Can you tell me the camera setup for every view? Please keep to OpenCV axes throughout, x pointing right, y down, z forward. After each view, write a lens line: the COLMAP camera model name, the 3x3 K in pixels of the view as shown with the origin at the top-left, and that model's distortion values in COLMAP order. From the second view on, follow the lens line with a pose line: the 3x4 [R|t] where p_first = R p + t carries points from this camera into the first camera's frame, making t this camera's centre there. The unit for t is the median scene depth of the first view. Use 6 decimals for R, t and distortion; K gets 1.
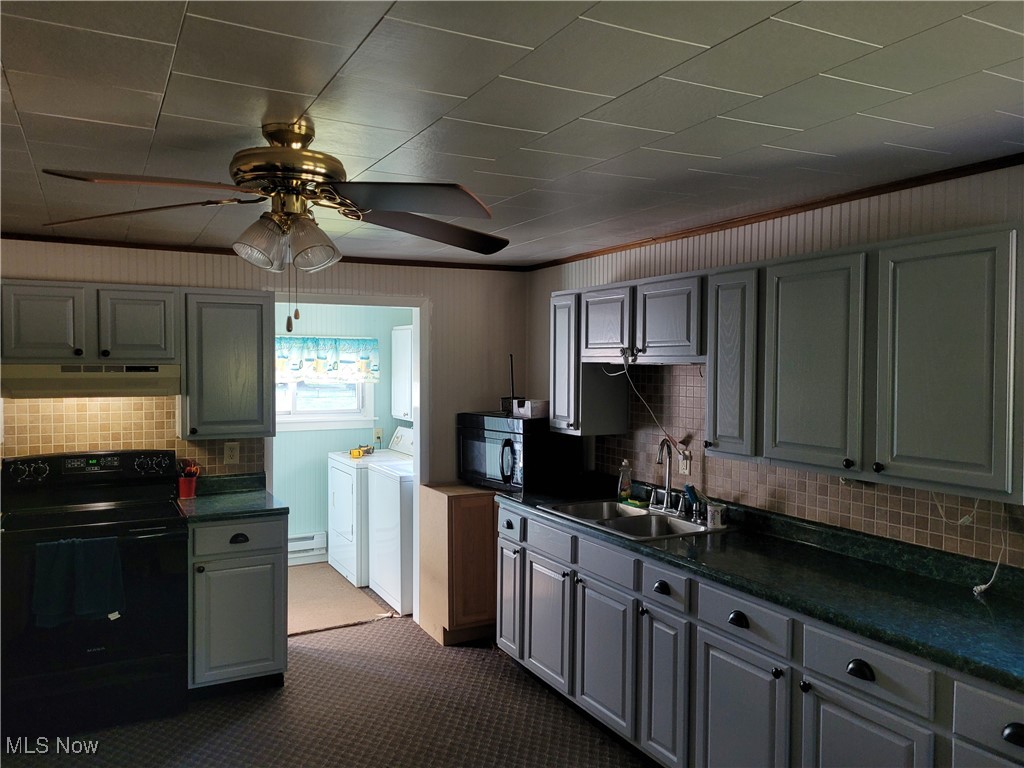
lens RADIAL K [[772.5, 0, 509.2], [0, 772.5, 390.9], [0, 0, 1]] dist [0.052347, -0.029000]
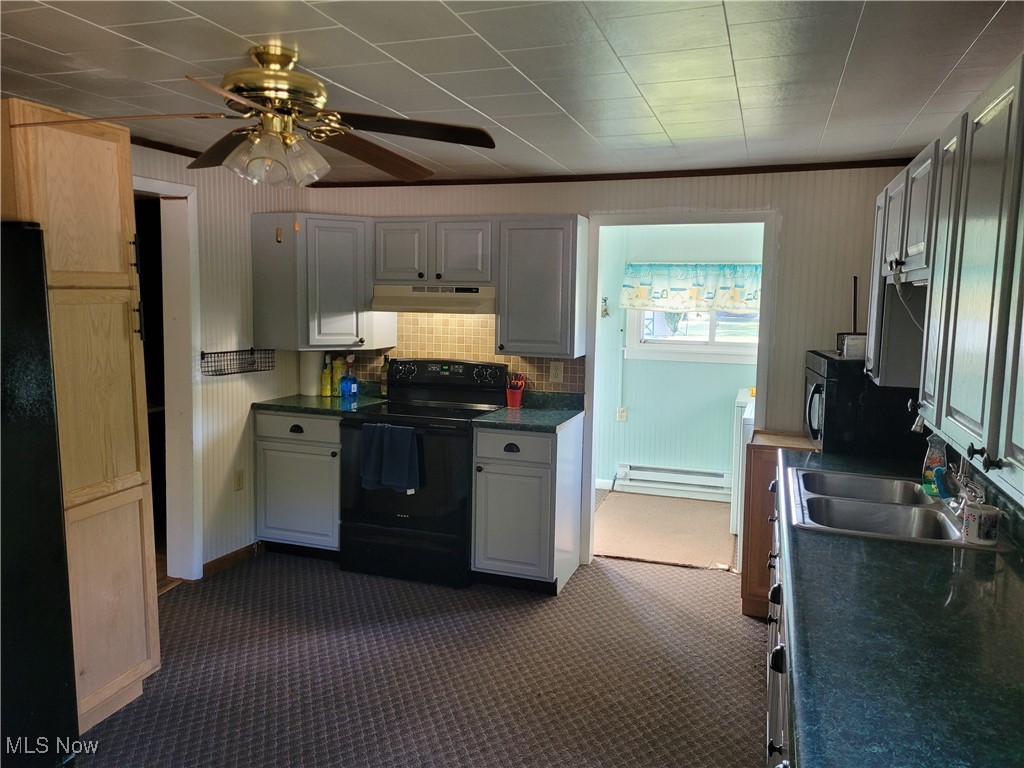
lens RADIAL K [[772.5, 0, 510.6], [0, 772.5, 376.1], [0, 0, 1]] dist [0.052347, -0.029000]
pose [[0.690414, 0.086283, -0.718250, 0.395479], [-0.043431, 0.996015, 0.077902, 0.006570], [0.722109, -0.022590, 0.691410, 0.247692]]
